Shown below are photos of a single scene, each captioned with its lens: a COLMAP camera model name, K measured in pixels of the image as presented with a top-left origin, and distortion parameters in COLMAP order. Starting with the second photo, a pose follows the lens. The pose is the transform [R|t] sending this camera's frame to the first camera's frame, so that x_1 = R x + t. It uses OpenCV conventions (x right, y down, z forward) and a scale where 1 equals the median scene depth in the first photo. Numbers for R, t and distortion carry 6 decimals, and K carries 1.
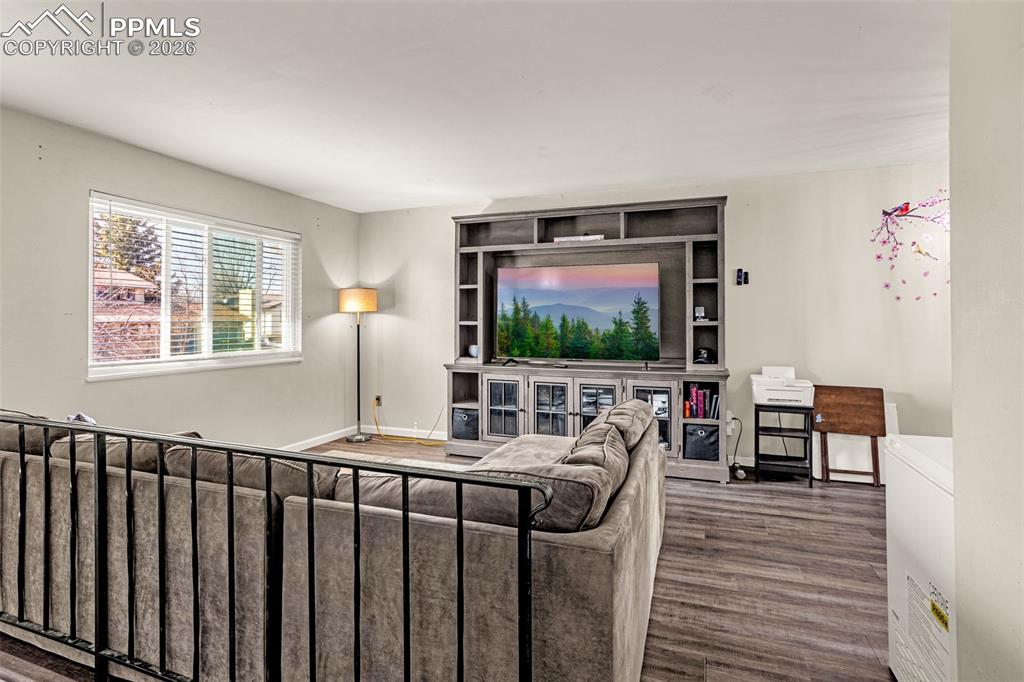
lens RADIAL K [[531.1, 0, 481.2], [0, 531.1, 325.0], [0, 0, 1]] dist [-0.032878, 0.000338]
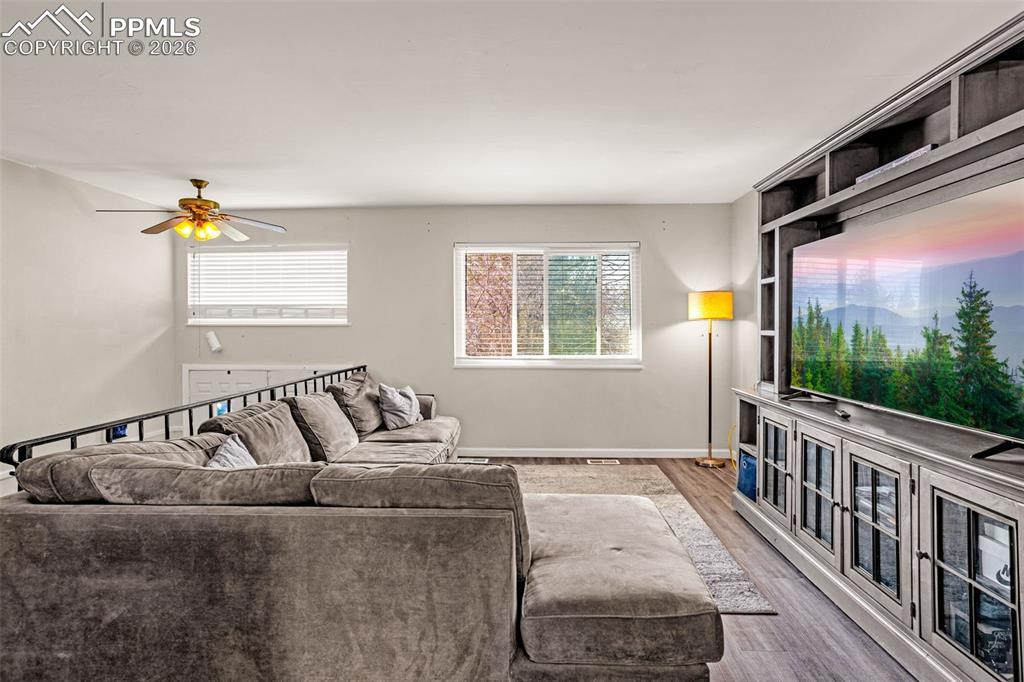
lens RADIAL K [[494.7, 0, 512.7], [0, 494.7, 332.2], [0, 0, 1]] dist [-0.028773, 0.017802]
pose [[0.320853, 0.011535, -0.947059, 0.503839], [-0.009457, 0.999915, 0.008975, -0.008022], [0.947082, 0.006077, 0.320934, 0.501729]]
